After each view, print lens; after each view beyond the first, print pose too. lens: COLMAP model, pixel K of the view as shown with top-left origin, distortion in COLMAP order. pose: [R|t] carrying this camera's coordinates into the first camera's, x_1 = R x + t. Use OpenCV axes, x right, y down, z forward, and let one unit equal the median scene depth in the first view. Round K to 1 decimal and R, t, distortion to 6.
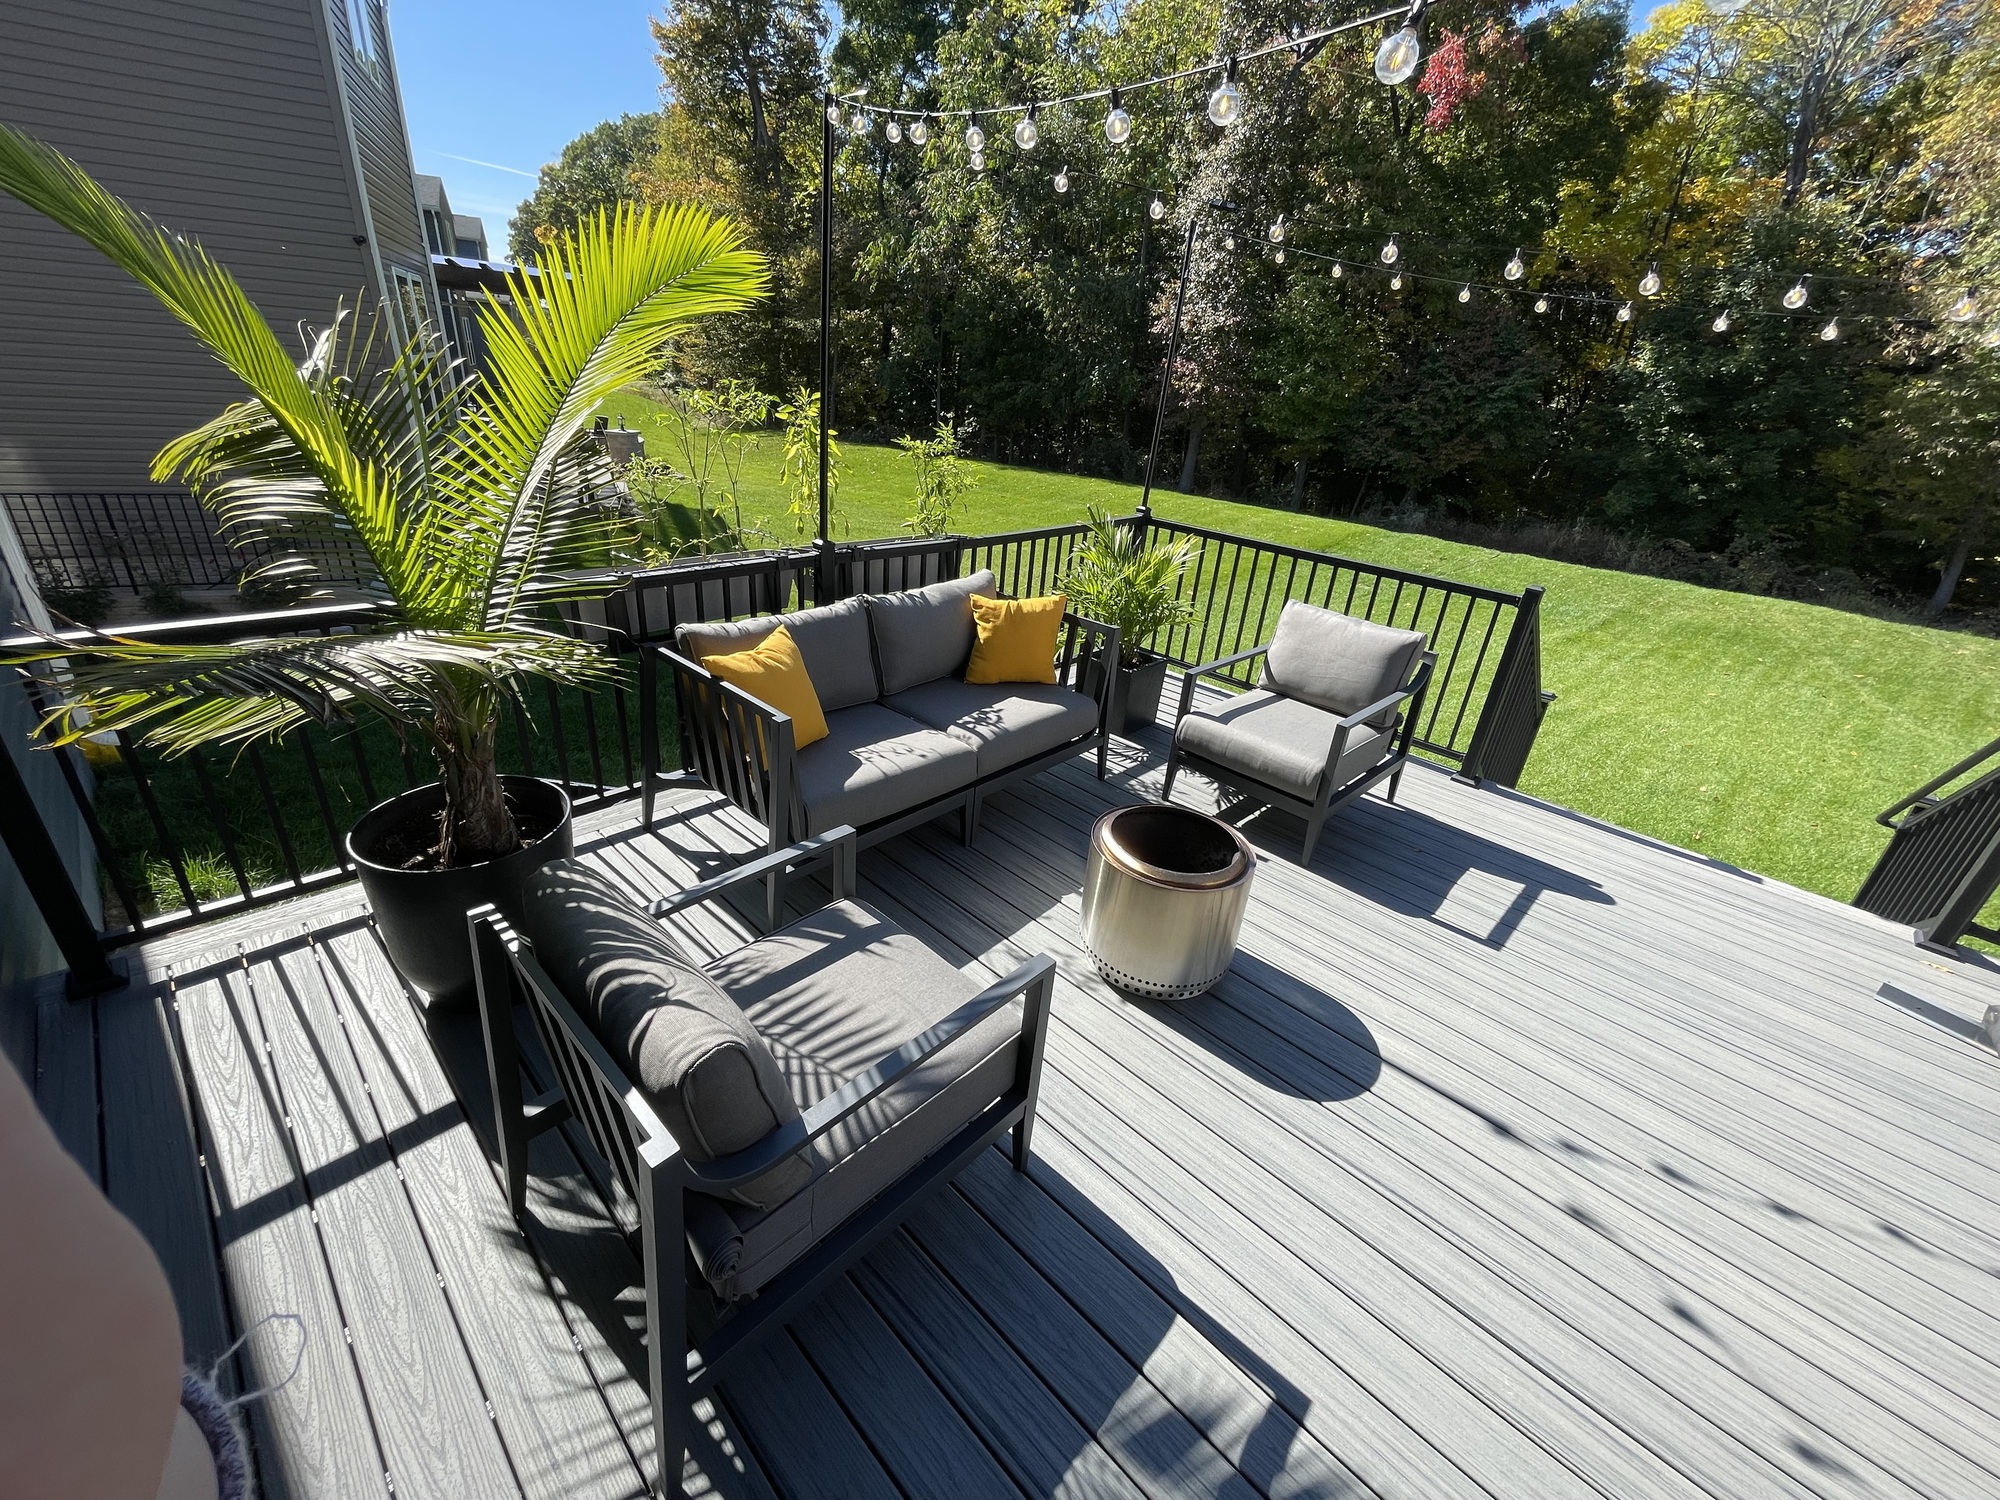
lens RADIAL K [[814.1, 0, 992.2], [0, 814.1, 742.3], [0, 0, 1]] dist [0.000085, -0.000260]
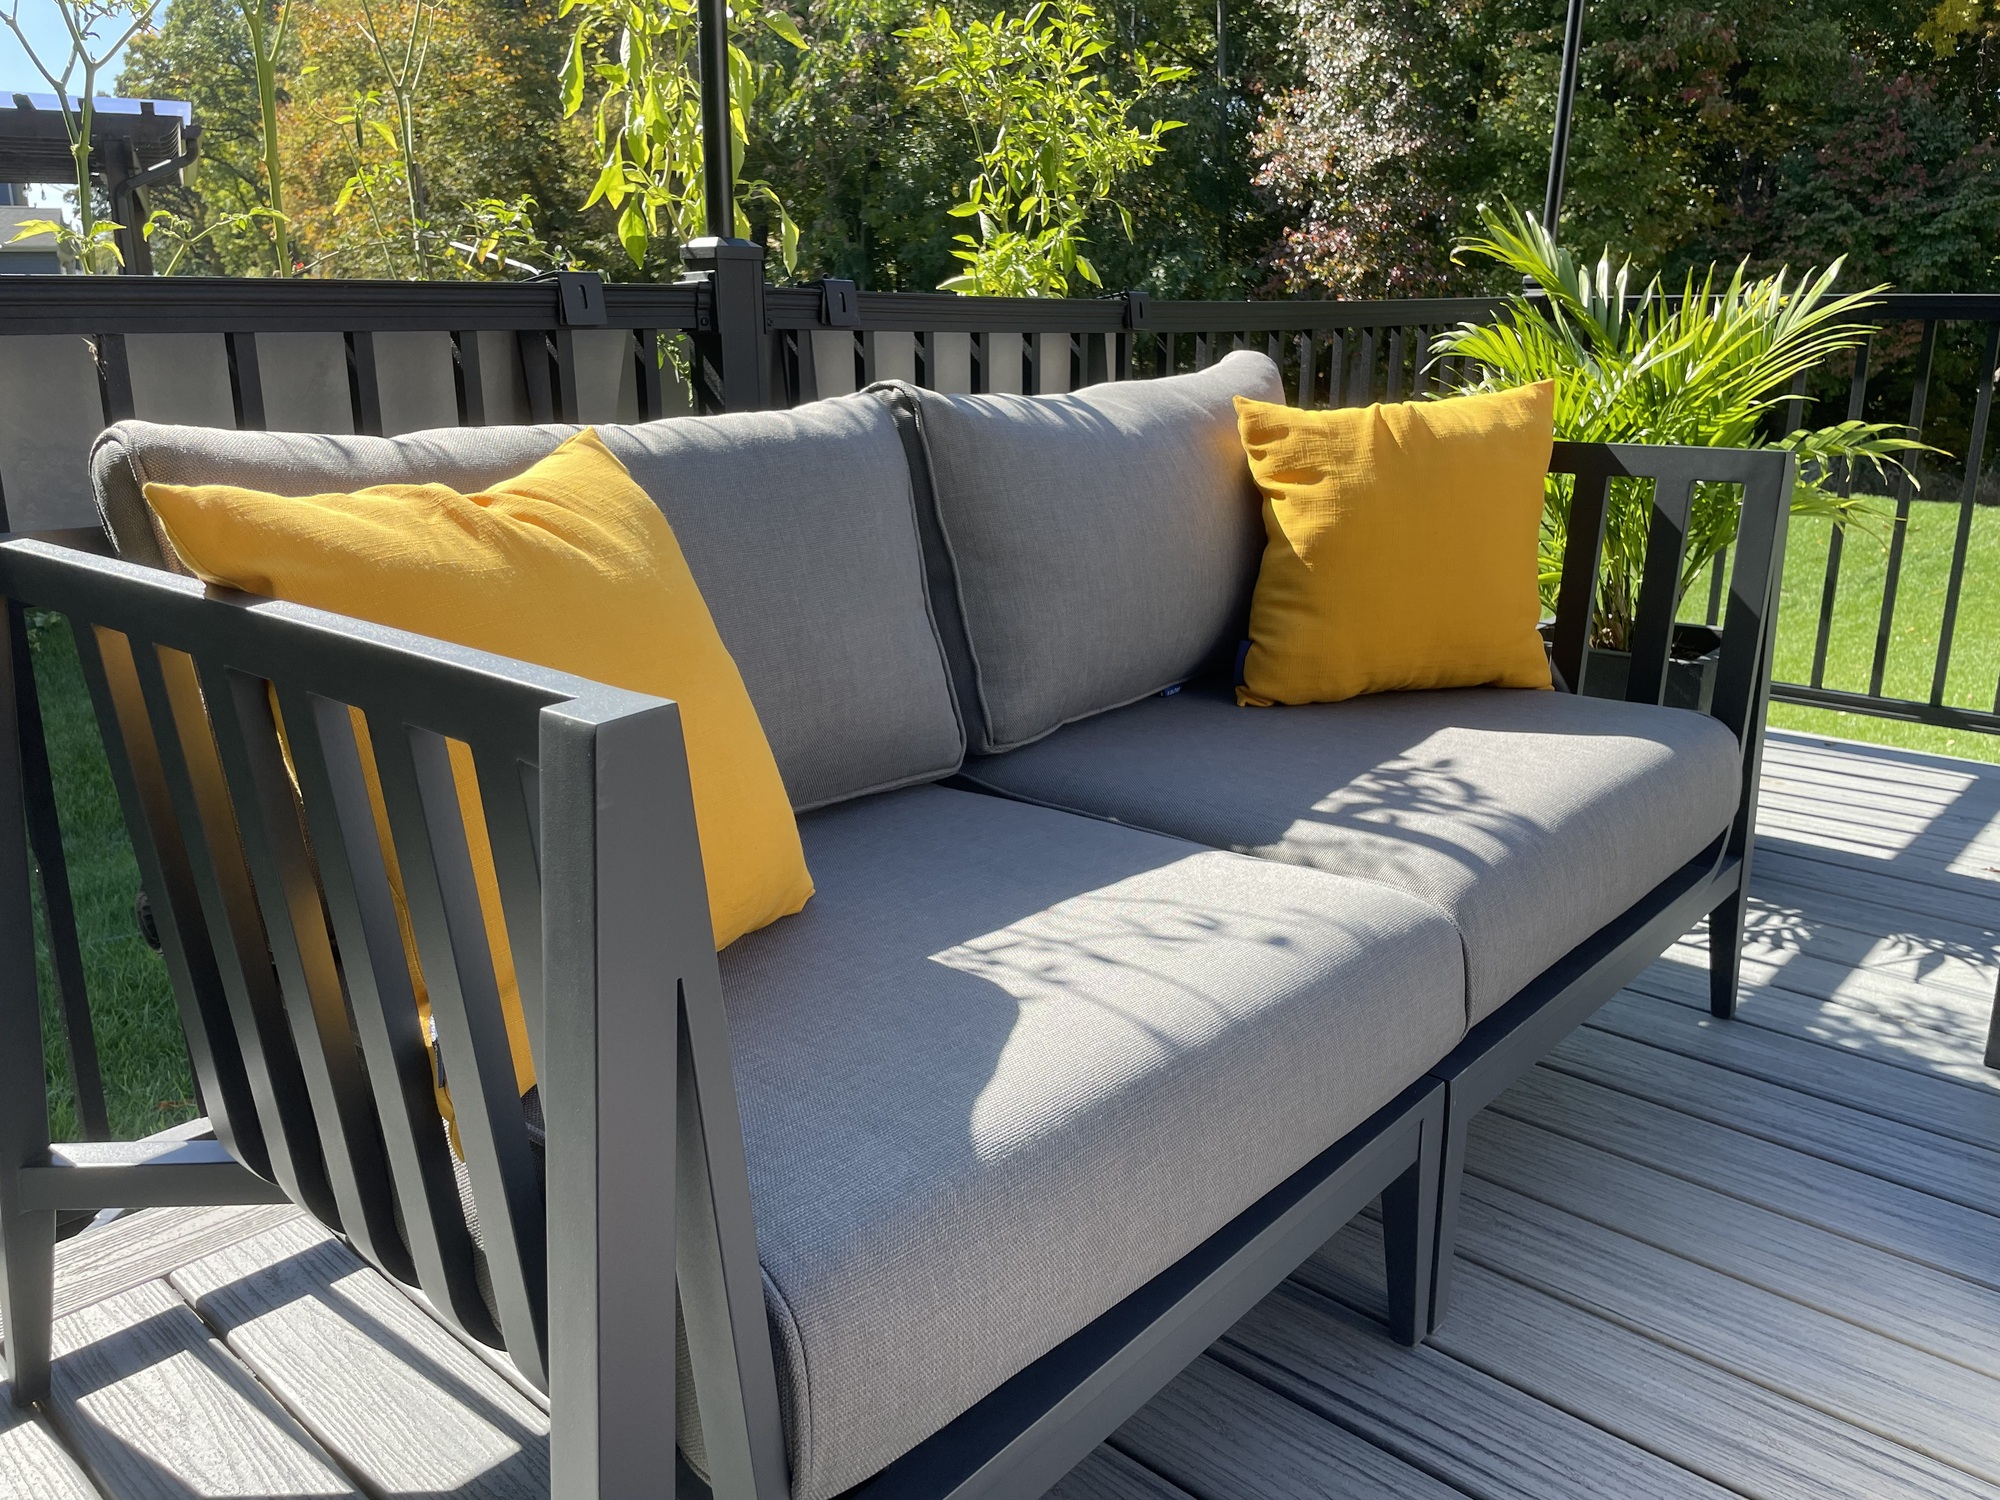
lens RADIAL K [[1516.4, 0, 1001.4], [0, 1516.4, 727.3], [0, 0, 1]] dist [0.095180, -0.125280]
pose [[0.996119, -0.086677, 0.015268, -0.123656], [0.088011, 0.981549, -0.169750, 0.016872], [-0.000272, 0.170435, 0.985369, 0.468464]]
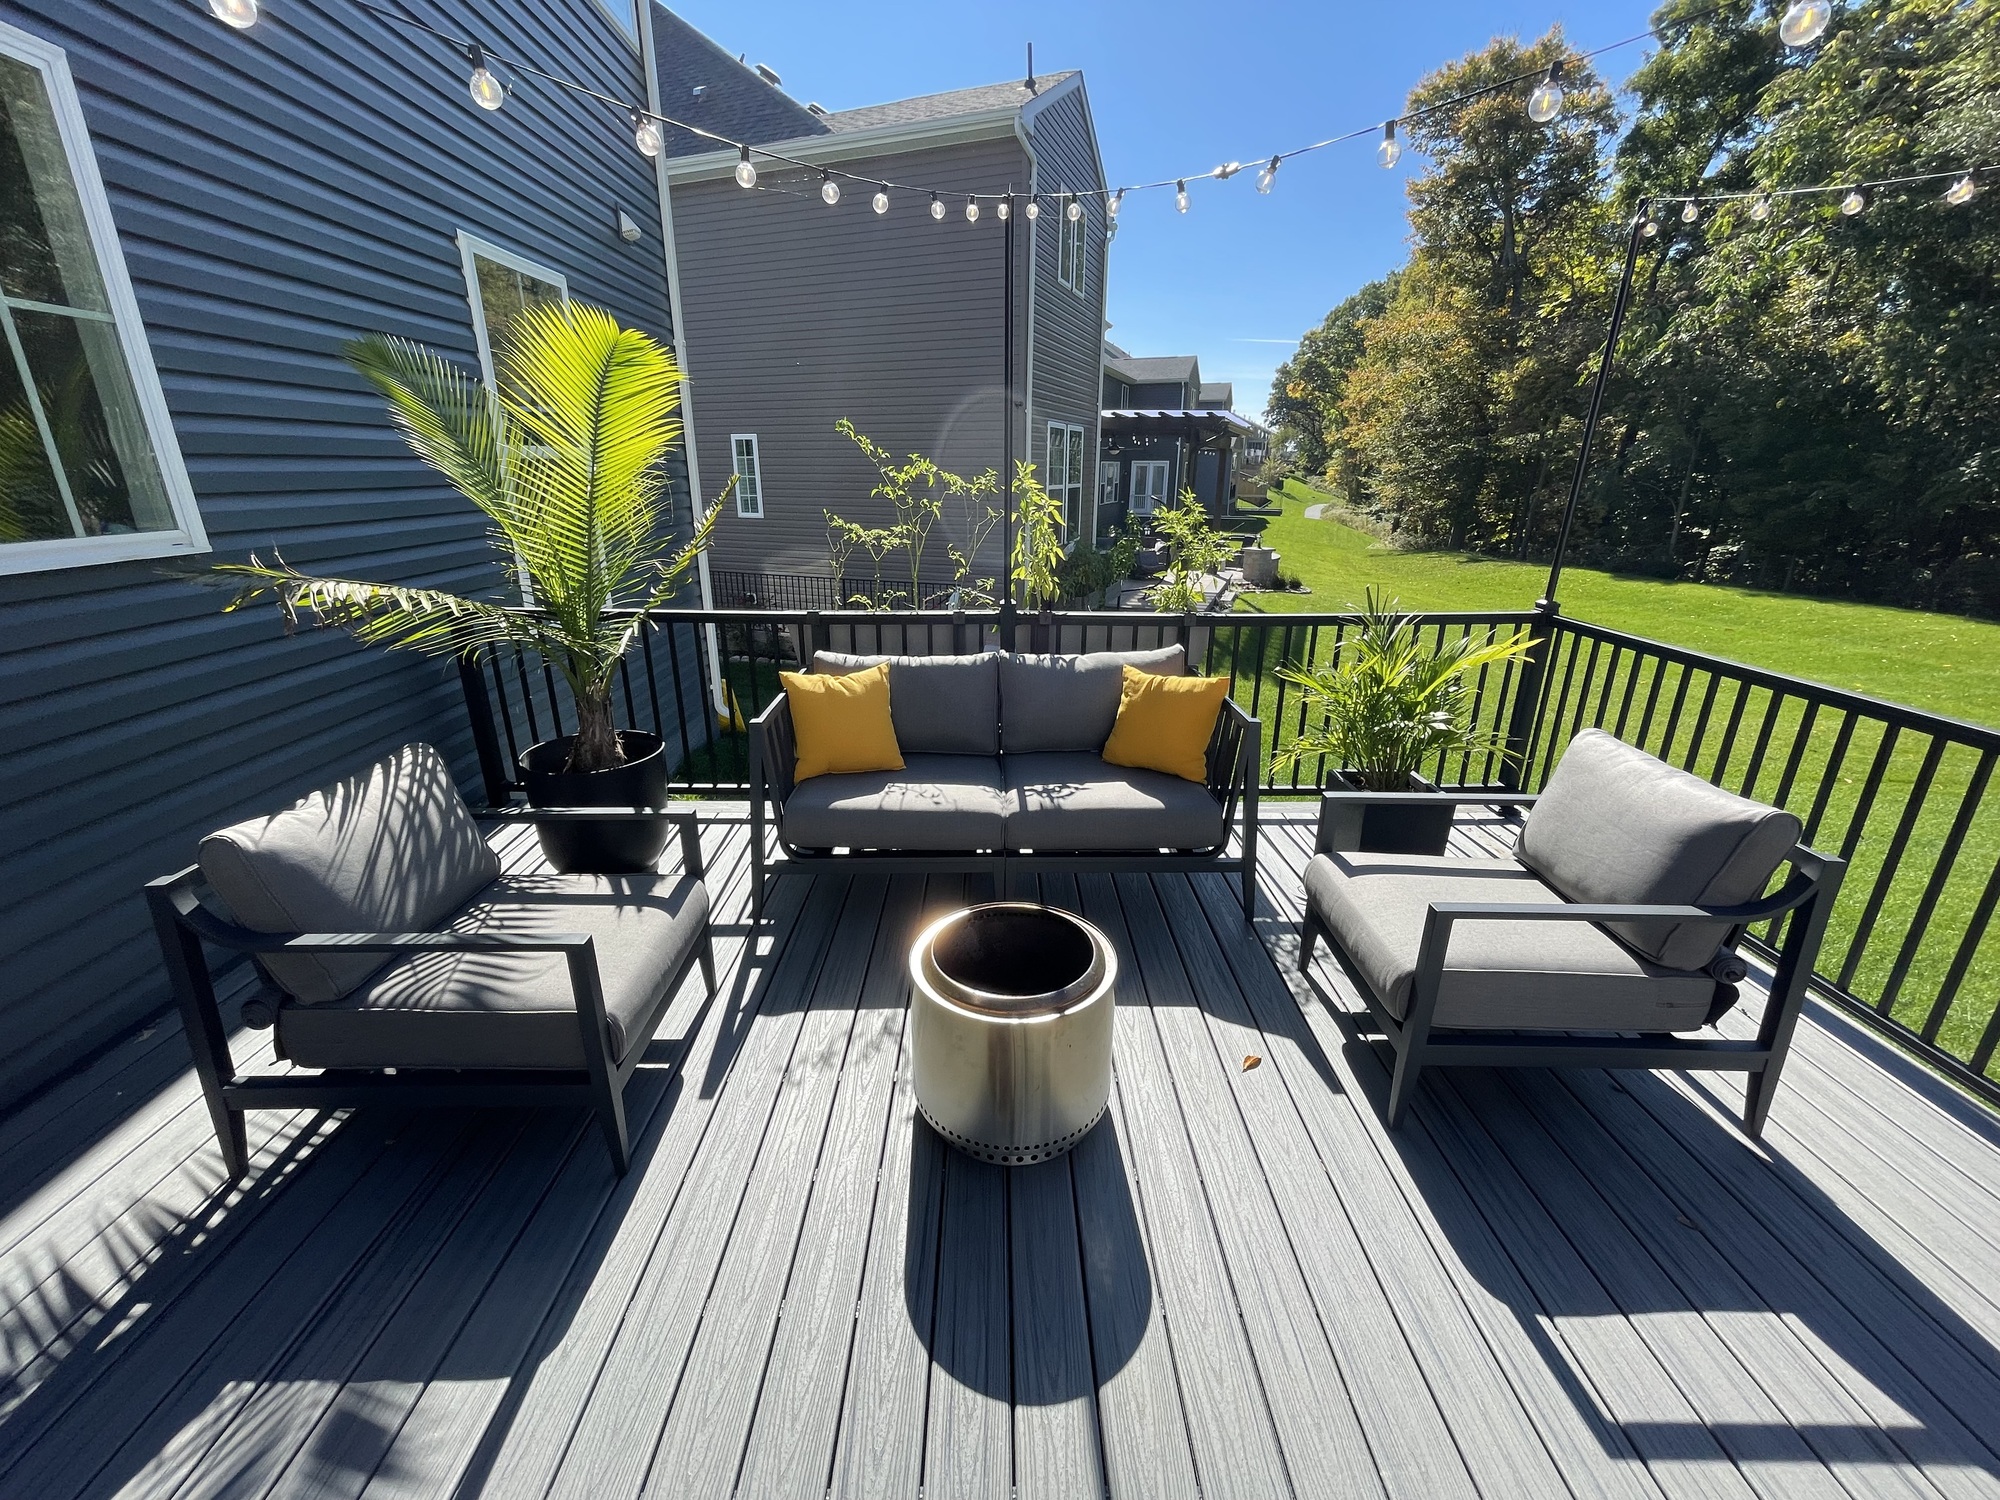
lens RADIAL K [[814.1, 0, 992.2], [0, 814.1, 742.3], [0, 0, 1]] dist [0.000085, -0.000260]
pose [[0.697477, 0.155851, -0.699454, 0.505533], [-0.253857, 0.966503, -0.037785, -0.027929], [0.670136, 0.203916, 0.713678, 0.267019]]
